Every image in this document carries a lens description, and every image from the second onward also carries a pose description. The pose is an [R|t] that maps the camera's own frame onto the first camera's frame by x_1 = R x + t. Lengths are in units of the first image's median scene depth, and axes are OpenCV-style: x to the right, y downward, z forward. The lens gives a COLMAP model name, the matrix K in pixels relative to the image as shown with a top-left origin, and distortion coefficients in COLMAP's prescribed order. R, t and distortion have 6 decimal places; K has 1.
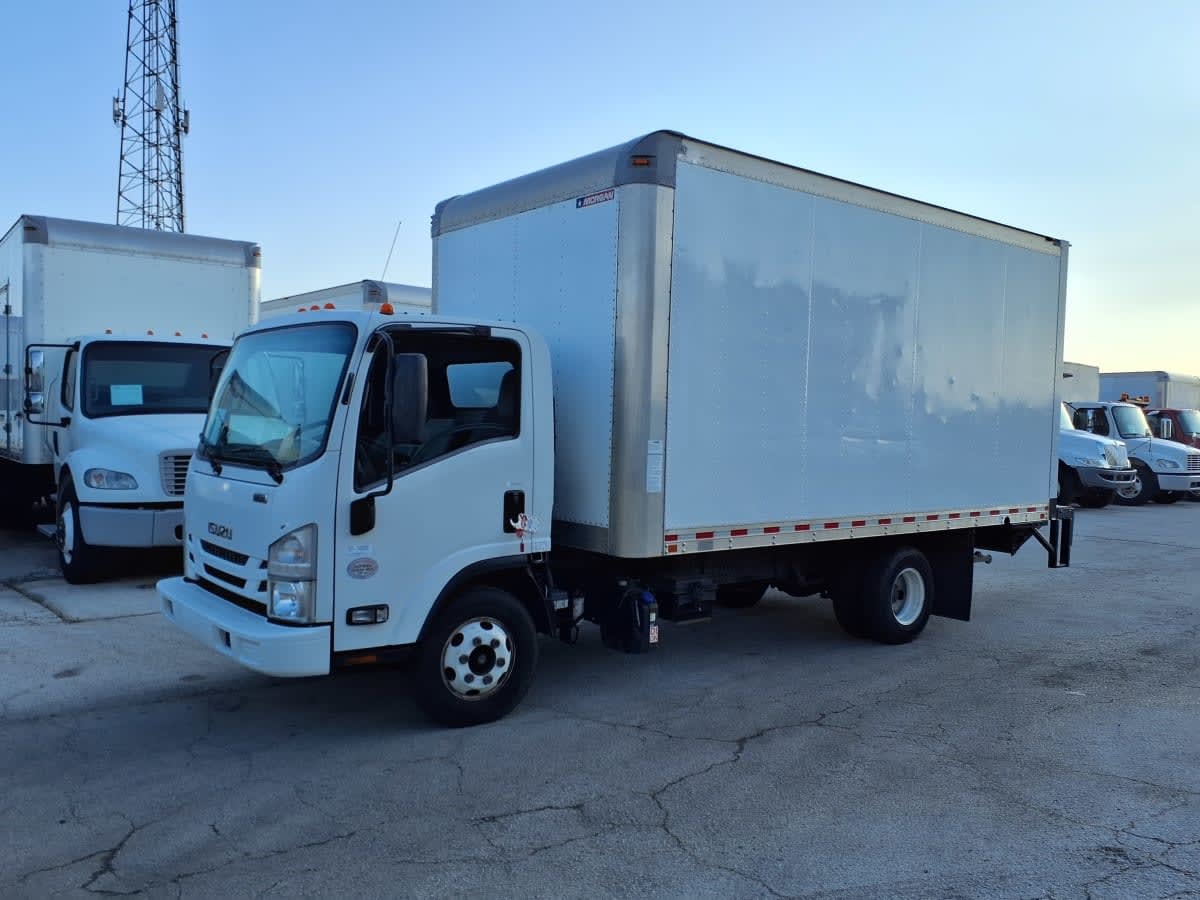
lens RADIAL K [[943.1, 0, 603.2], [0, 943.1, 446.1], [0, 0, 1]] dist [0.006414, 0.000096]
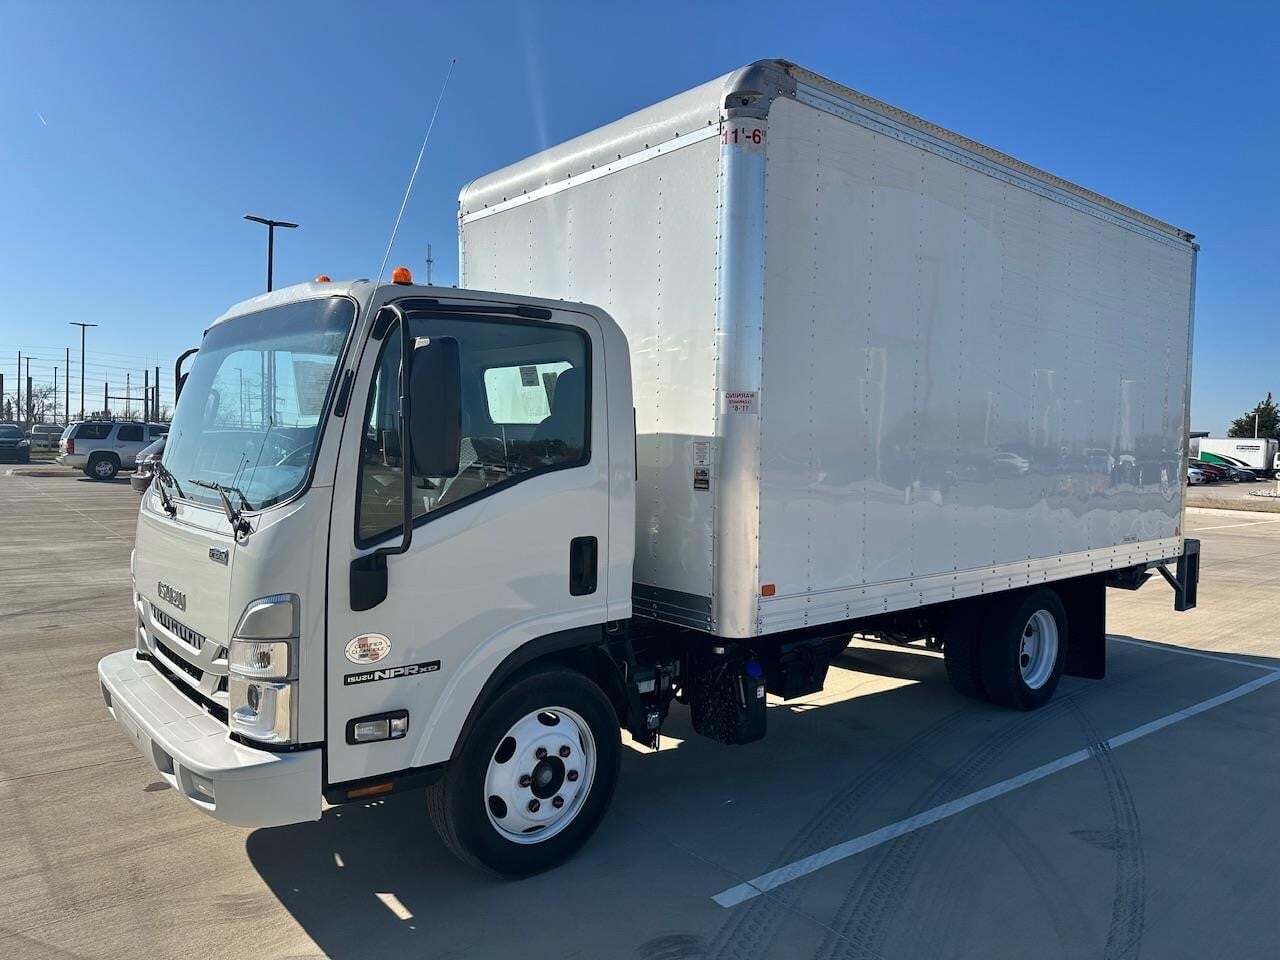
lens RADIAL K [[885.1, 0, 623.8], [0, 885.1, 476.6], [0, 0, 1]] dist [0.038188, -0.002042]
pose [[0.999941, -0.004940, 0.009667, -0.076146], [0.004834, 0.999928, 0.010979, -0.007034], [-0.009721, -0.010931, 0.999893, 0.350600]]
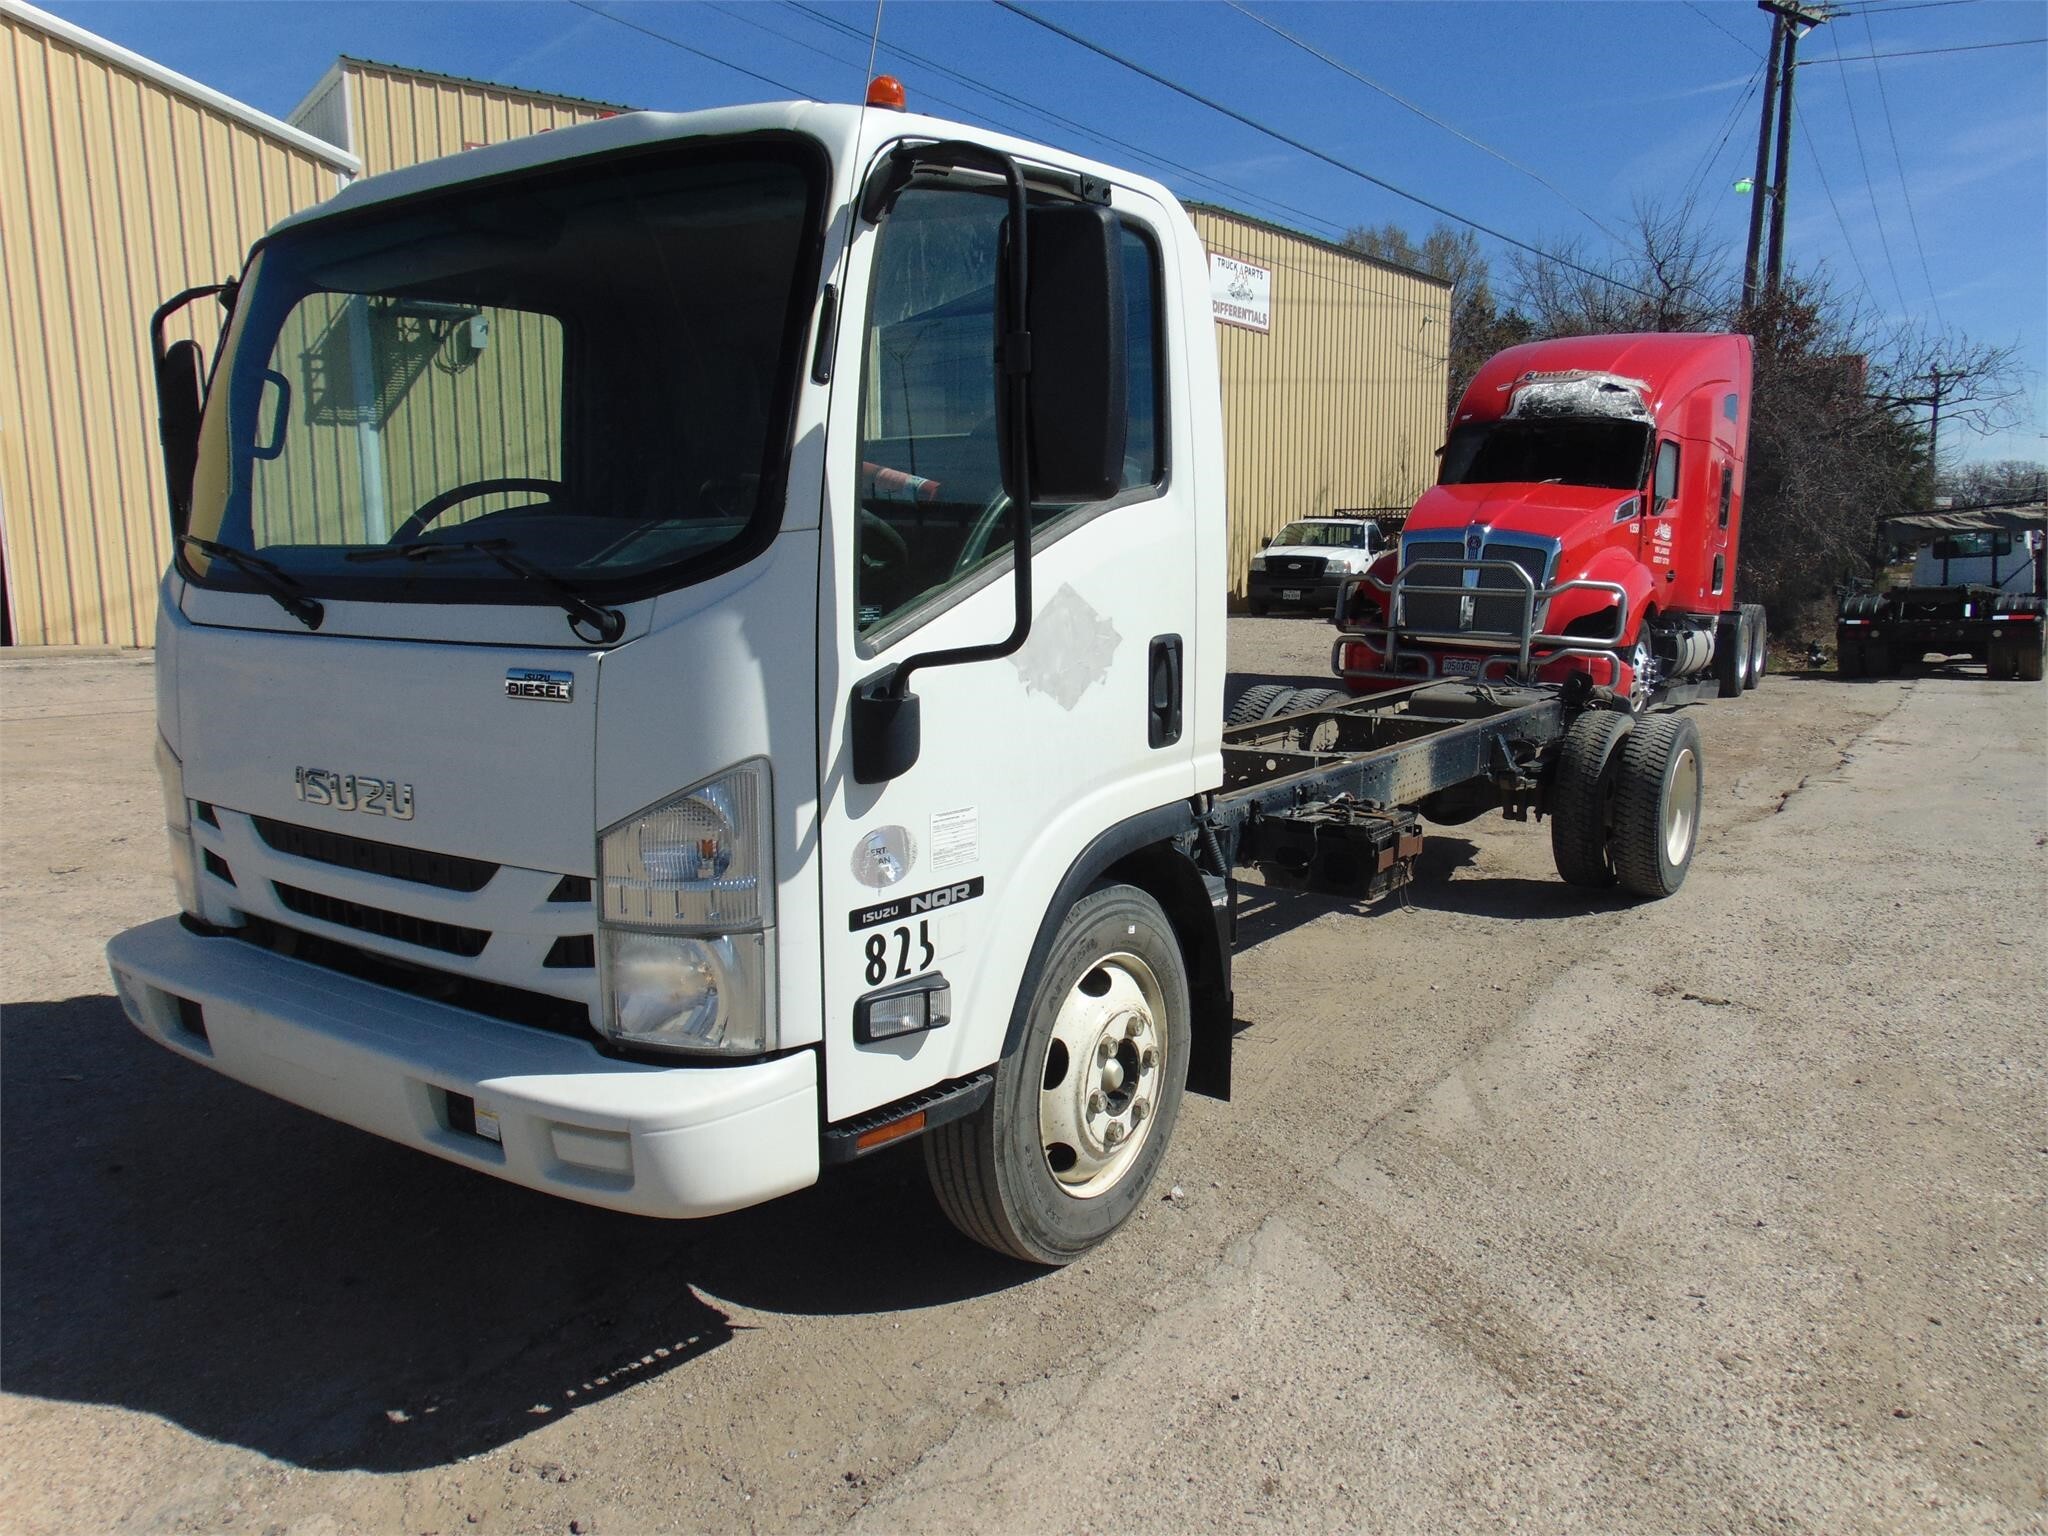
lens RADIAL K [[1547.0, 0, 1013.7], [0, 1547.0, 772.7], [0, 0, 1]] dist [0.006999, 0.003052]
pose [[0.972356, -0.063319, 0.224752, -0.322418], [0.033737, 0.990528, 0.133104, 0.018118], [-0.231052, -0.121842, 0.965282, 0.438045]]
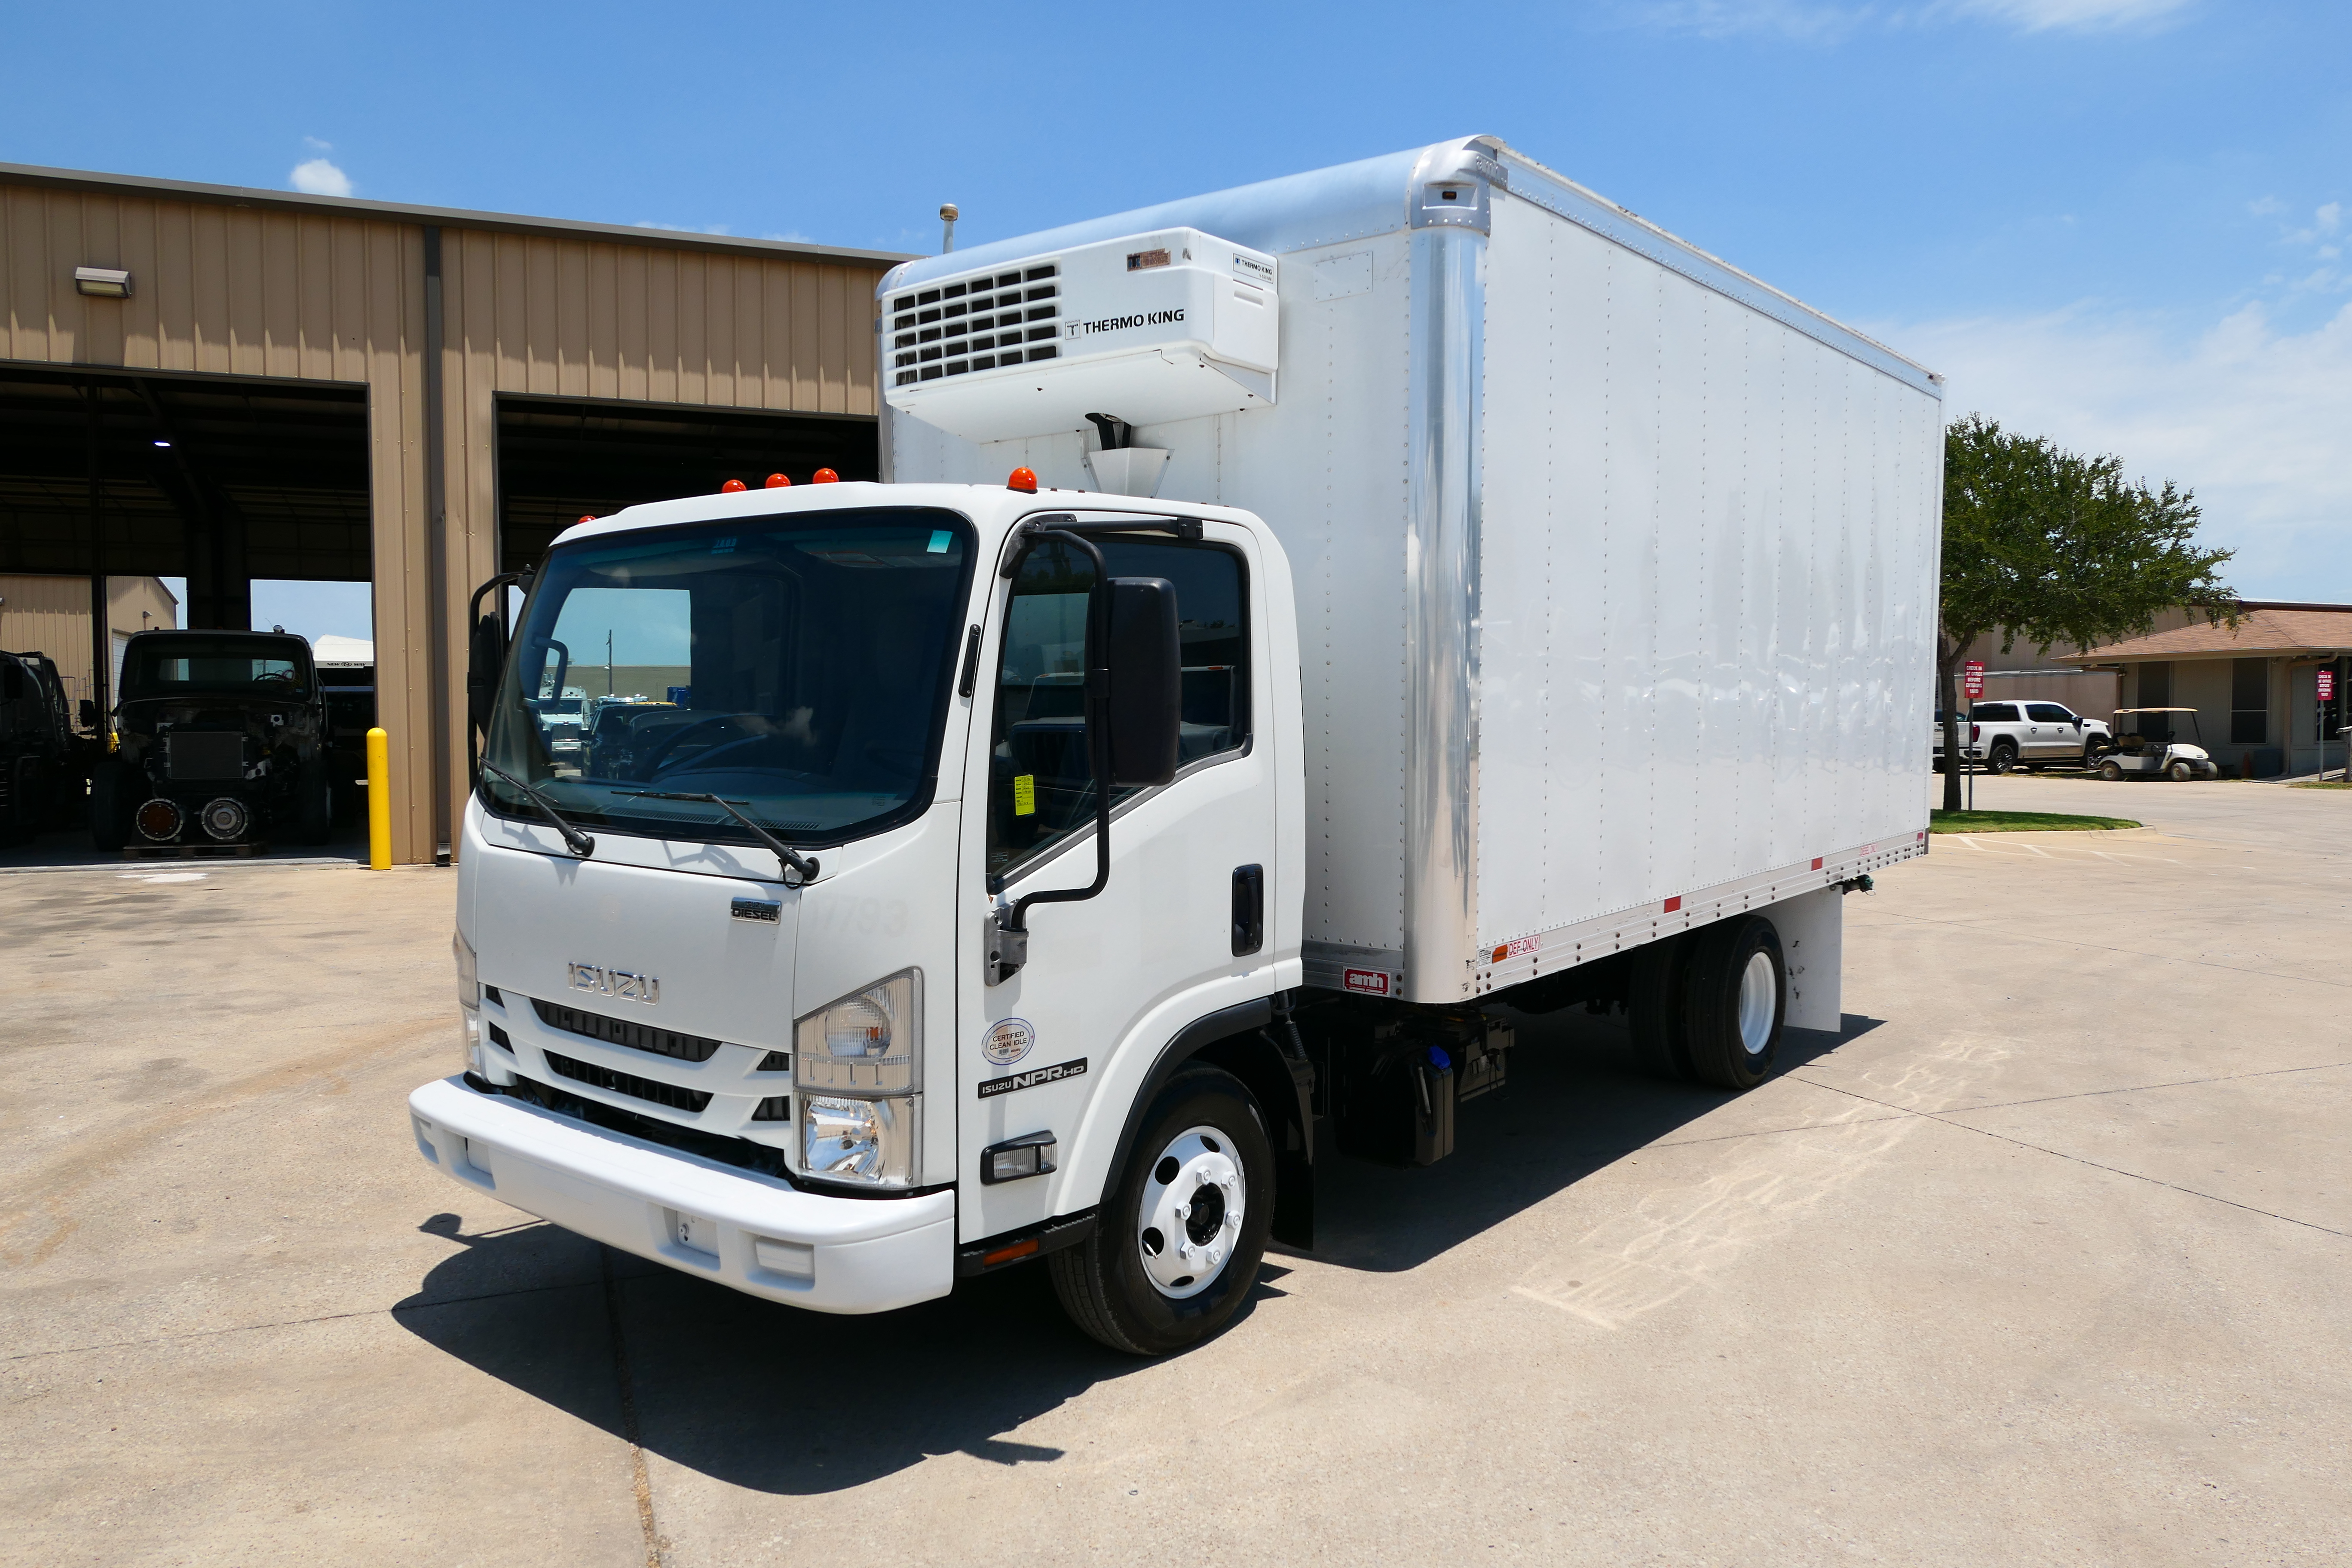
lens RADIAL K [[1638.2, 0, 1174.1], [0, 1638.2, 780.1], [0, 0, 1]] dist [-0.053465, 0.000688]
pose [[0.980782, -0.031597, 0.192534, -0.312788], [0.025600, 0.999109, 0.033555, -0.026856], [-0.193422, -0.027981, 0.980716, 0.212956]]
